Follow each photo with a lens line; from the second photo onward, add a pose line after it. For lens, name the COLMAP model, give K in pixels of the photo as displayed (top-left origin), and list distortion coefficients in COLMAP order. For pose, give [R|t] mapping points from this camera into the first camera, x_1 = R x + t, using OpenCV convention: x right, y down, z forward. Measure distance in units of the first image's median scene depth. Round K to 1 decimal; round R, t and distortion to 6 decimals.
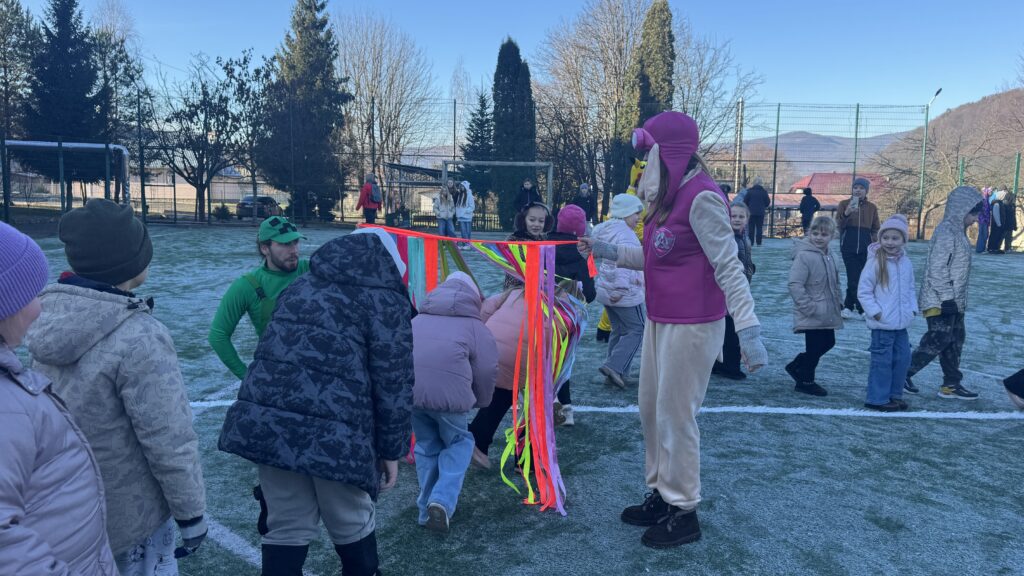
lens RADIAL K [[832.5, 0, 511.9], [0, 832.5, 287.9], [0, 0, 1]] dist [-0.000686, 0.000833]
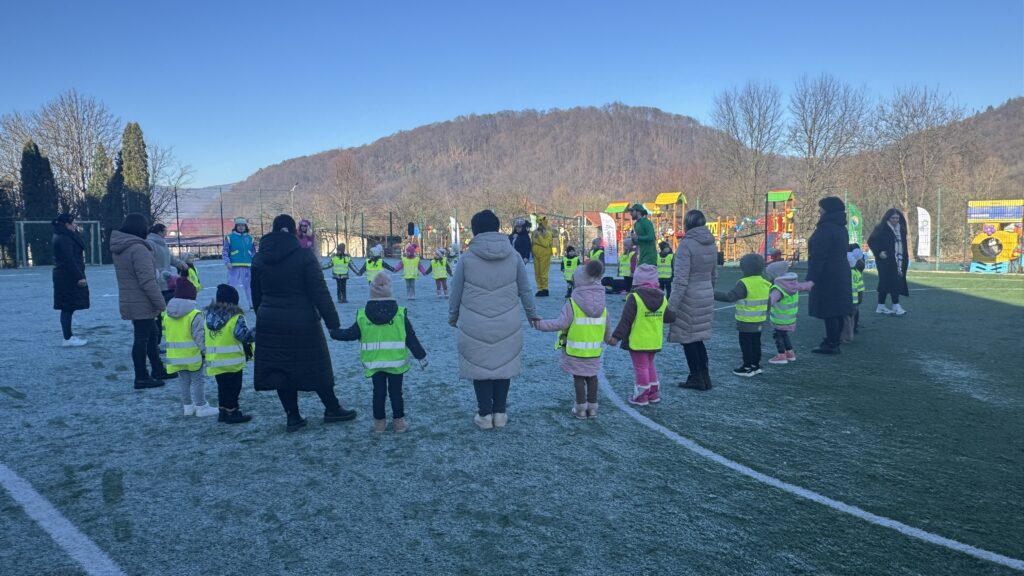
lens RADIAL K [[700.8, 0, 510.8], [0, 700.8, 284.2], [0, 0, 1]] dist [-0.003903, -0.000614]
pose [[0.681905, -0.094356, 0.725329, -0.362150], [0.124425, 0.992155, 0.012091, 0.057740], [-0.720780, 0.082004, 0.688296, -0.505773]]
